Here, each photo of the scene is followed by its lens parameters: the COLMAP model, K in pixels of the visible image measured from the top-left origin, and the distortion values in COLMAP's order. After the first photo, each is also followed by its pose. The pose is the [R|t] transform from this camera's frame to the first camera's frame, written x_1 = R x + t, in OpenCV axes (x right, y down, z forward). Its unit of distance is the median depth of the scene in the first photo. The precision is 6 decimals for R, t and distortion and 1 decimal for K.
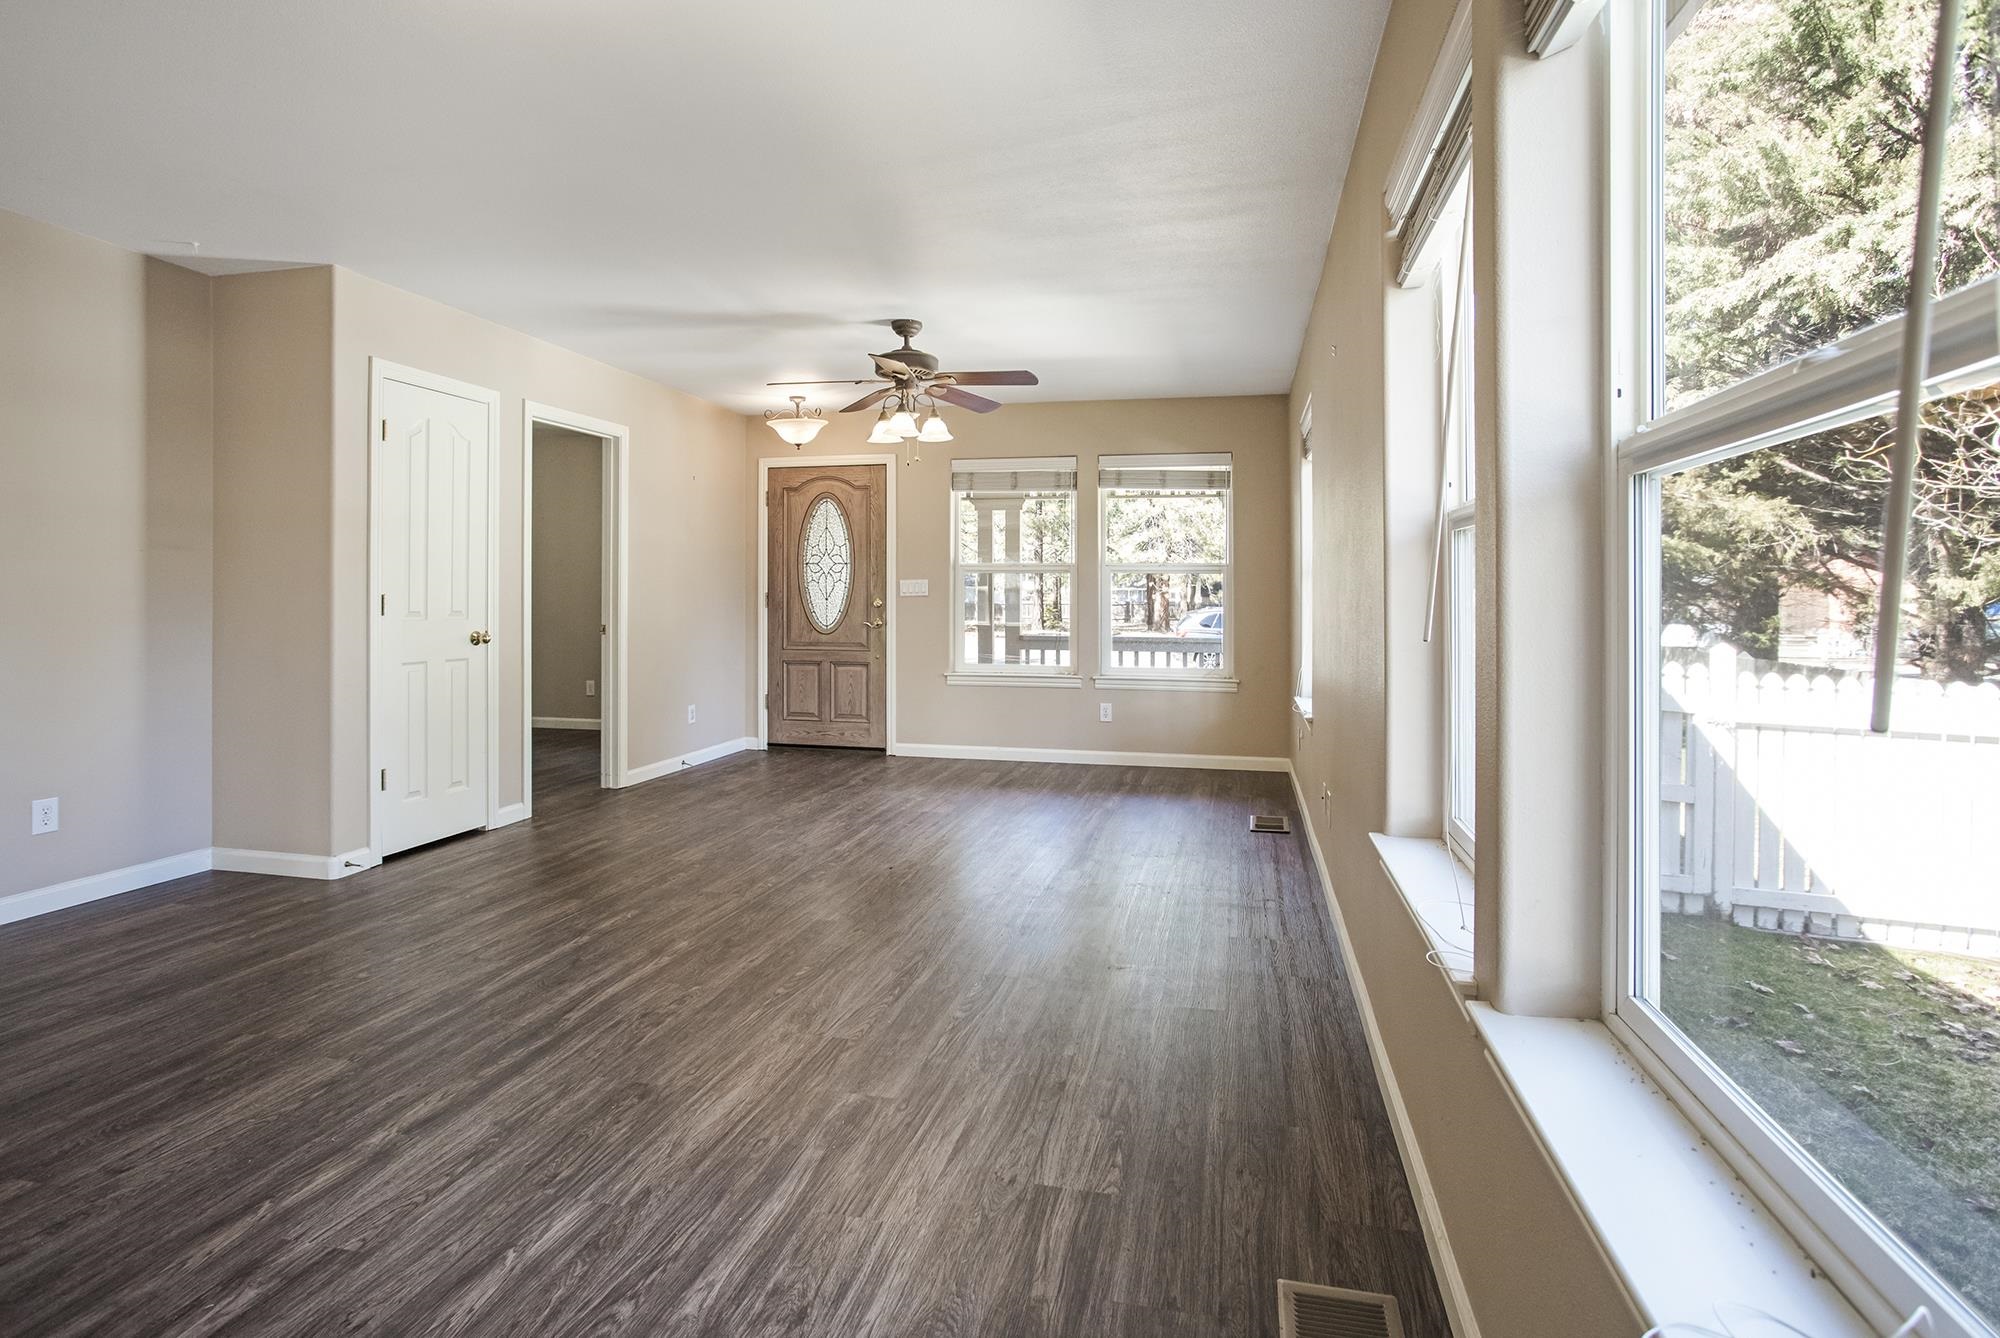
lens RADIAL K [[1011.4, 0, 995.7], [0, 1011.4, 594.1], [0, 0, 1]] dist [-0.000799, 0.000509]
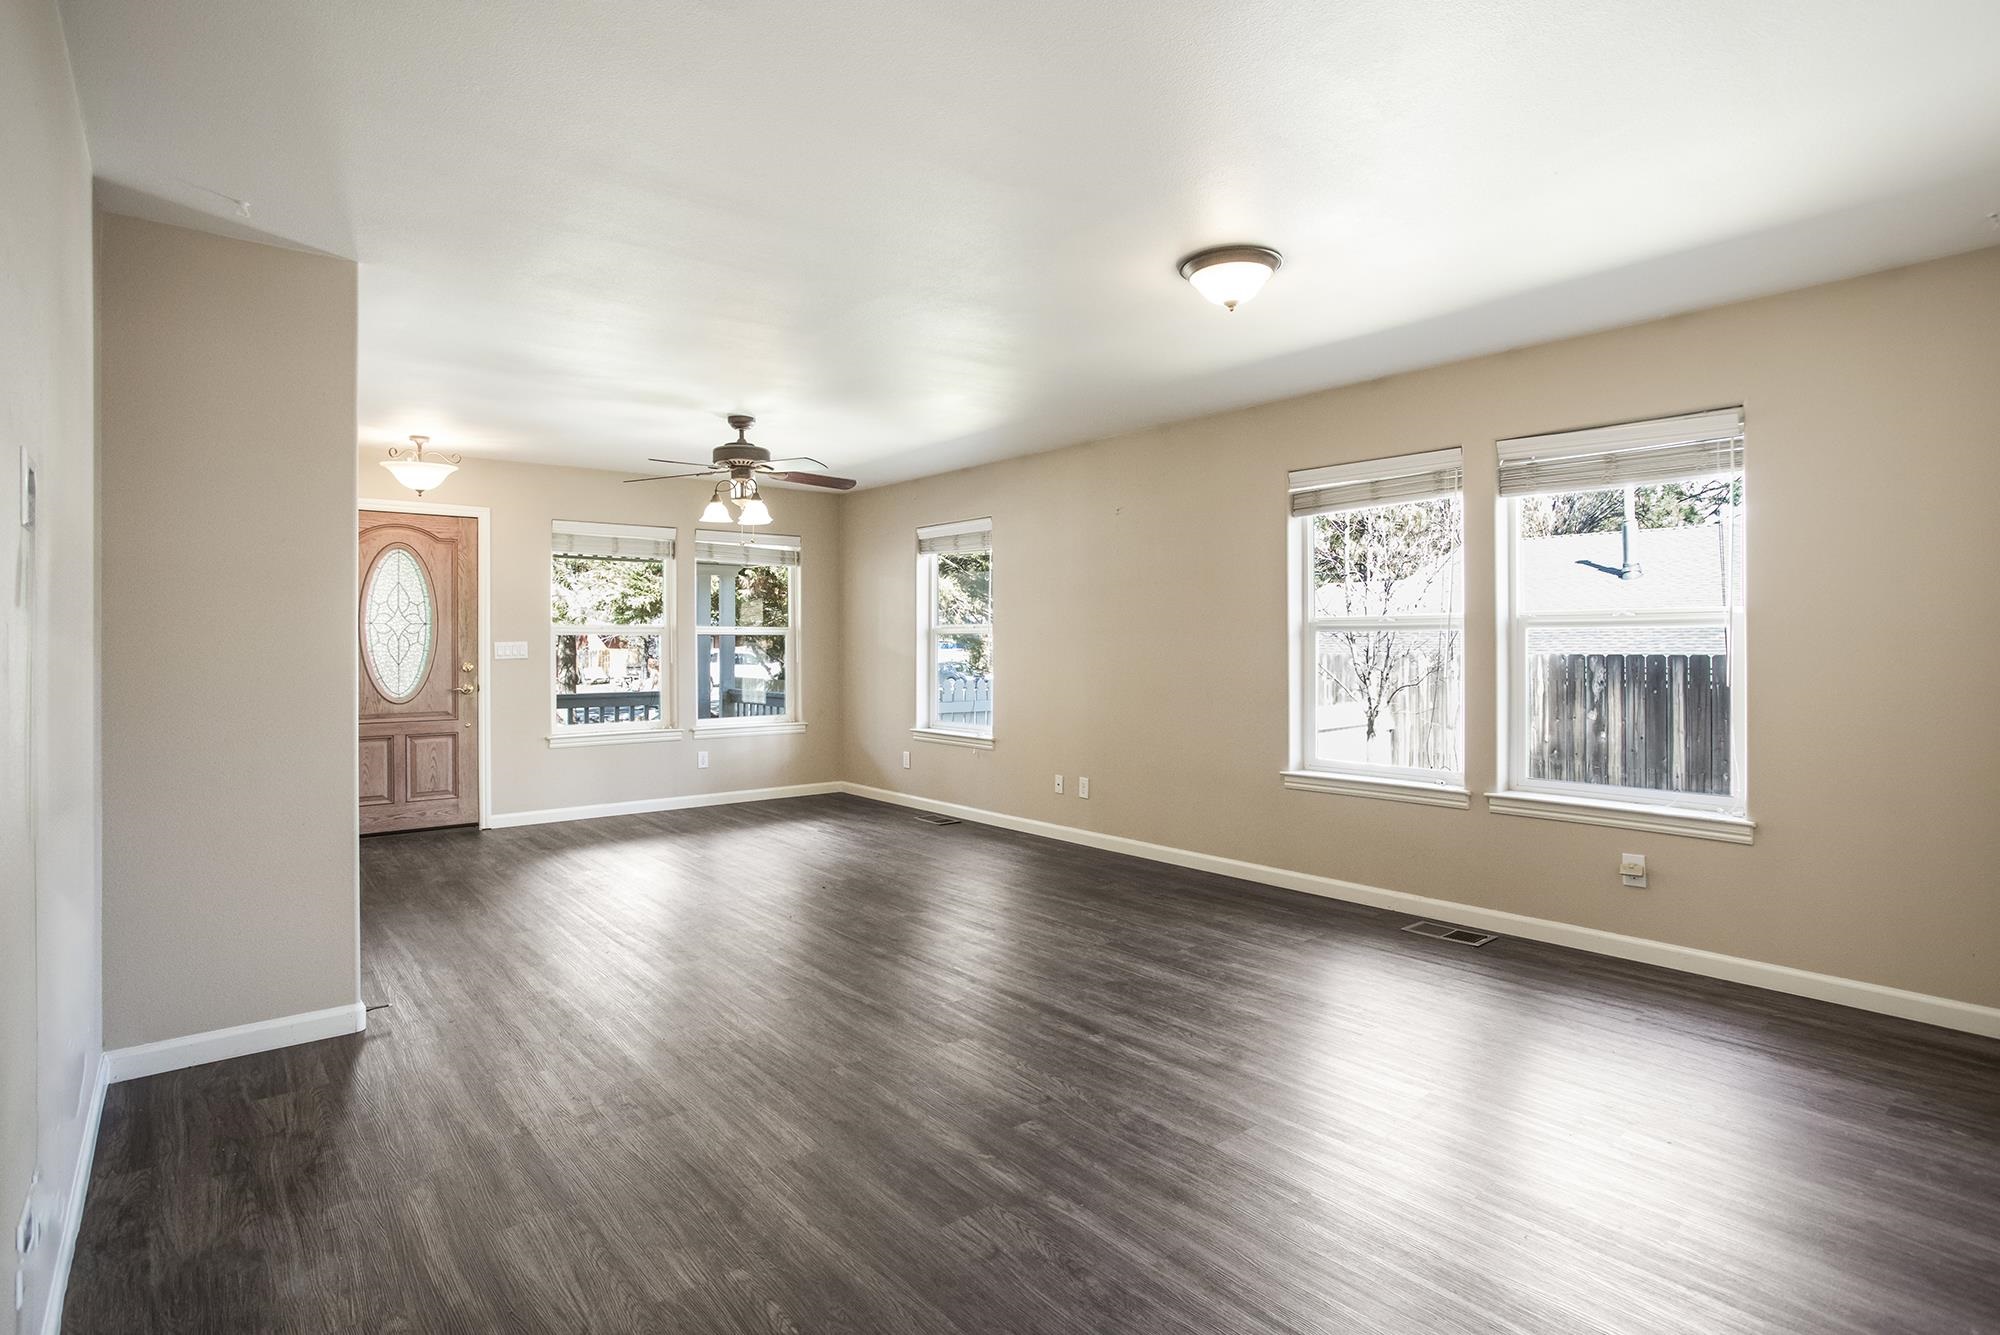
lens RADIAL K [[1014.4, 0, 996.1], [0, 1014.4, 633.7], [0, 0, 1]] dist [-0.062266, -0.000037]
pose [[0.603705, -0.002294, 0.797205, -0.553475], [0.006762, 0.999975, -0.002244, -0.016485], [-0.797179, 0.006745, 0.603705, 0.065347]]
